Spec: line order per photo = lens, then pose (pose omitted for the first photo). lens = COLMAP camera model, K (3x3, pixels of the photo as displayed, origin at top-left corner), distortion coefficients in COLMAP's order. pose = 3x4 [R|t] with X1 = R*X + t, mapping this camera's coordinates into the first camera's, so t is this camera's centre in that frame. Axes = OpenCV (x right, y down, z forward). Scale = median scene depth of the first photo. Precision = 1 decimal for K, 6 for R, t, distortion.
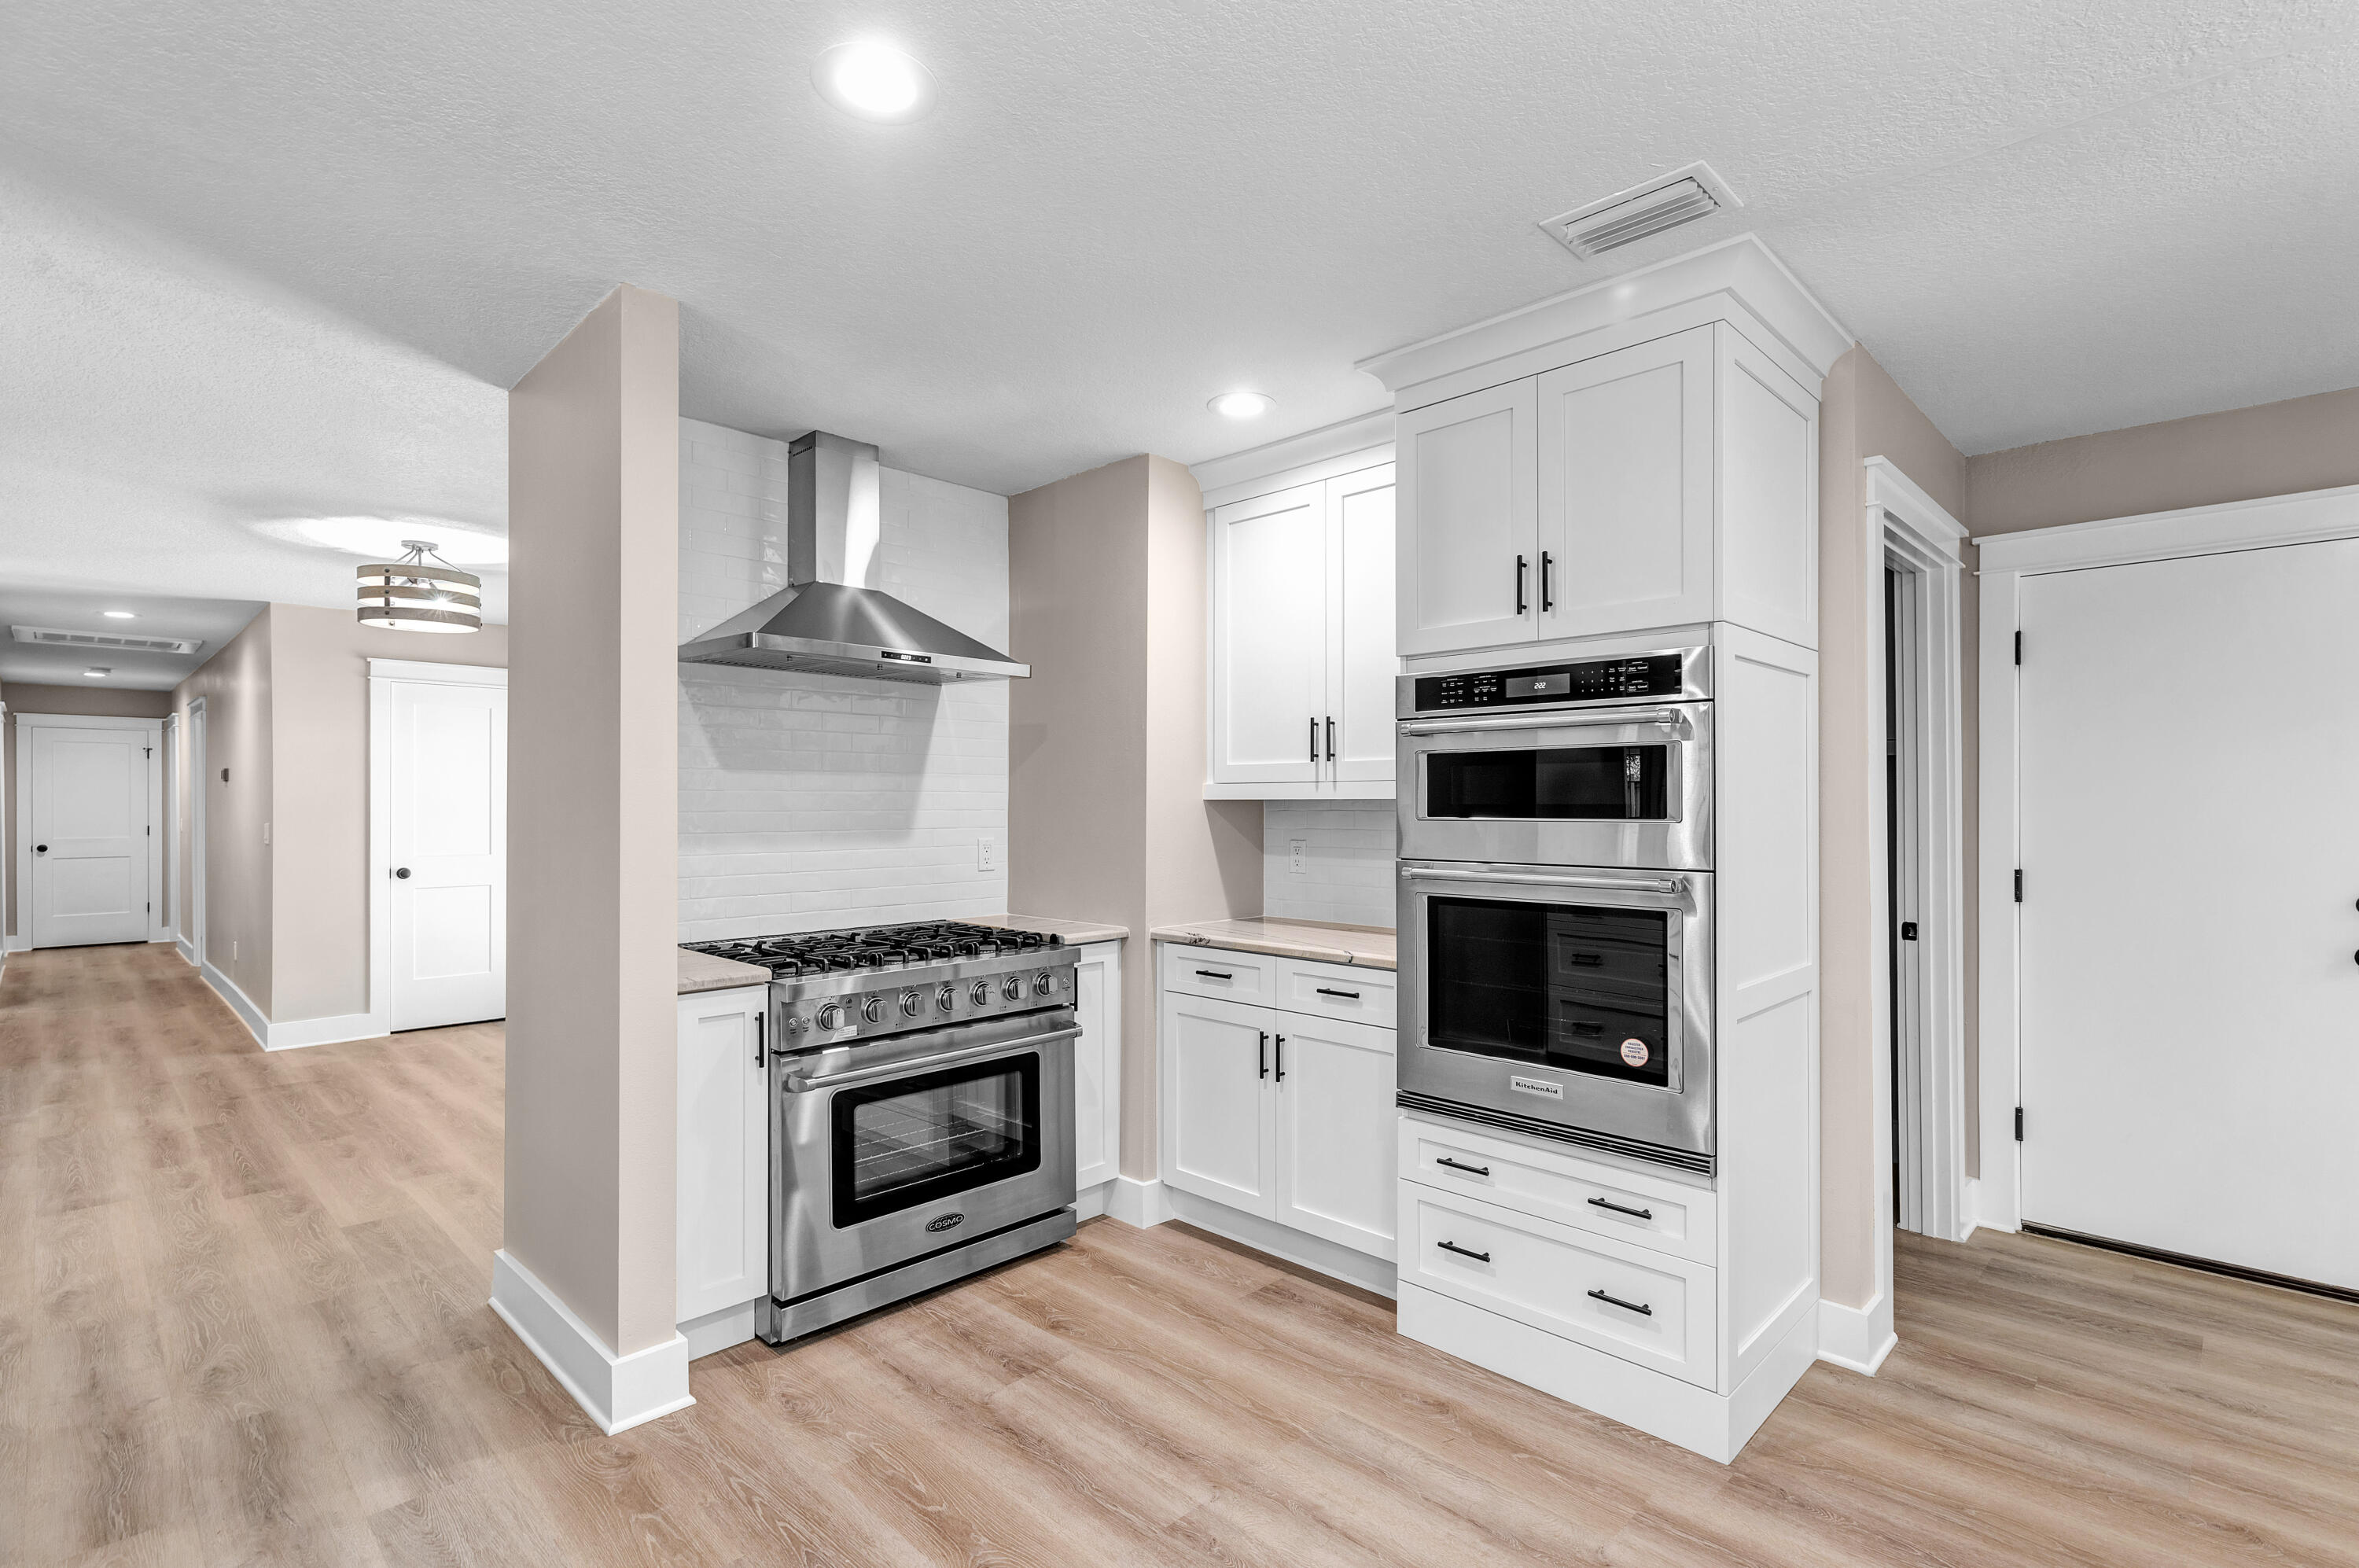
lens RADIAL K [[1106.7, 0, 1184.5], [0, 1106.7, 800.8], [0, 0, 1]] dist [0.005091, -0.000111]
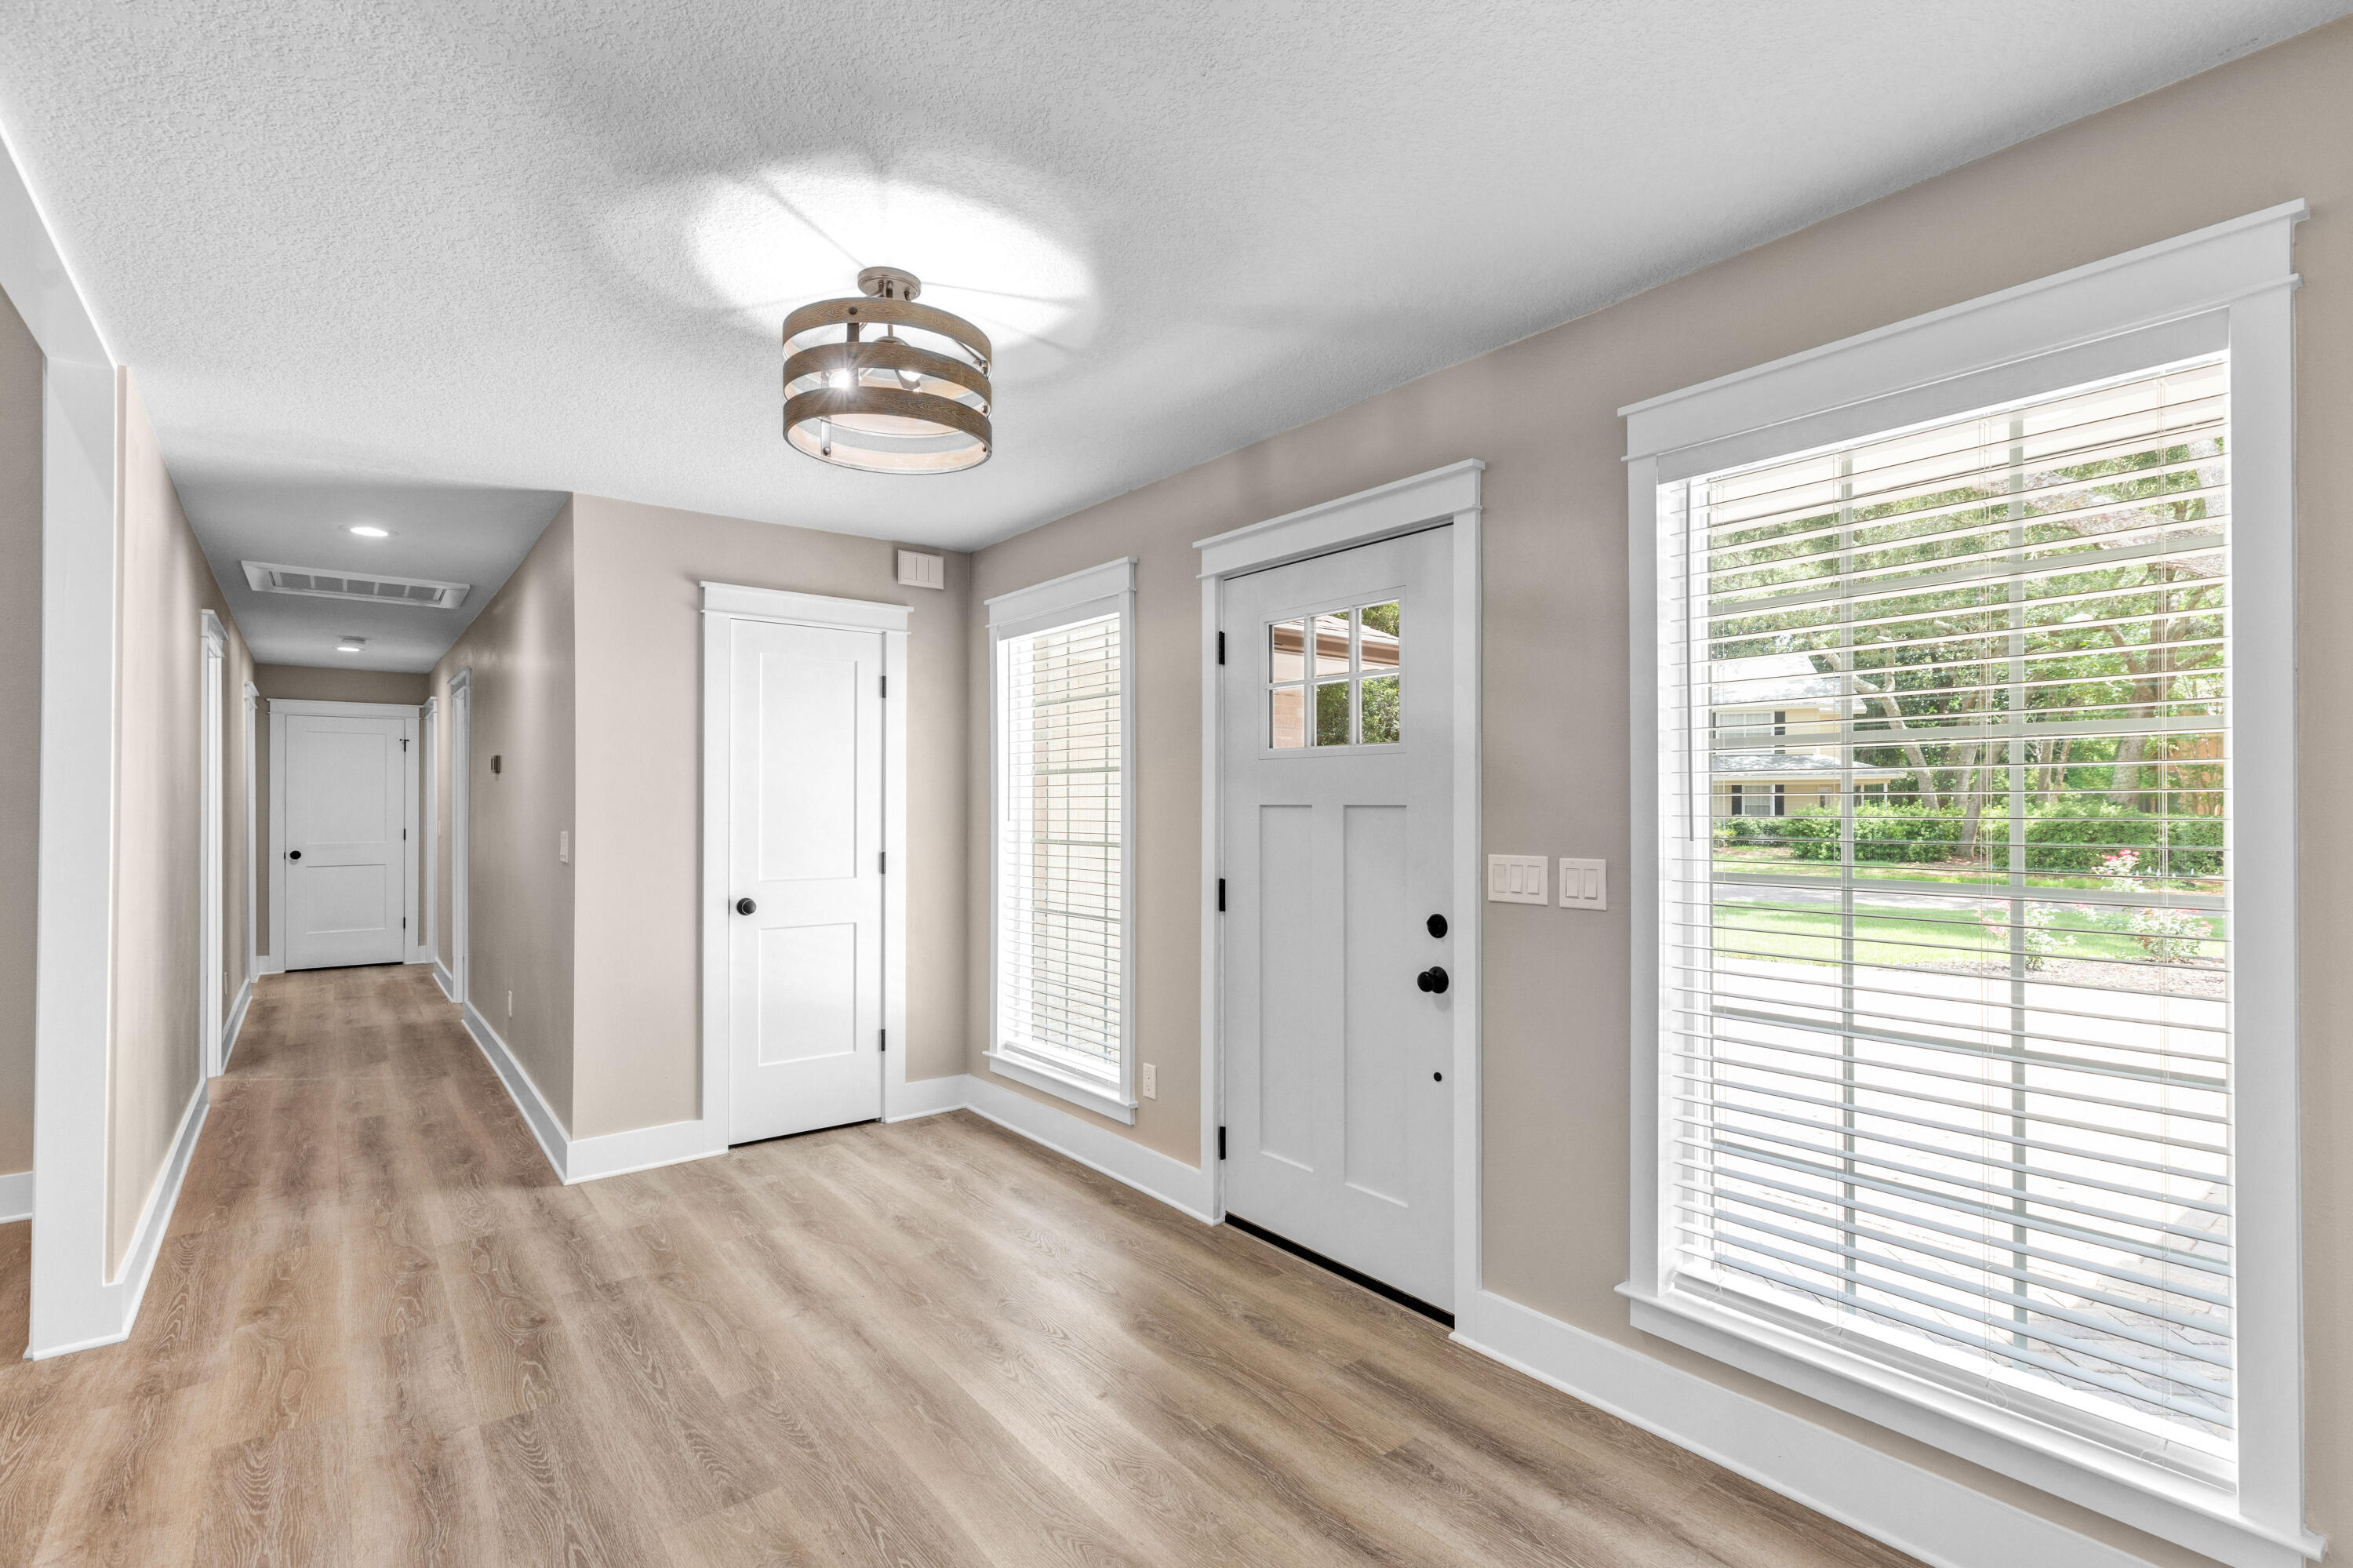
lens RADIAL K [[1103.9, 0, 1178.6], [0, 1103.9, 793.7], [0, 0, 1]] dist [0.005091, -0.000111]
pose [[0.990213, -0.000972, -0.139563, -0.317389], [-0.000018, 0.999975, -0.007092, 0.002164], [0.139566, 0.007026, 0.990188, 0.339944]]
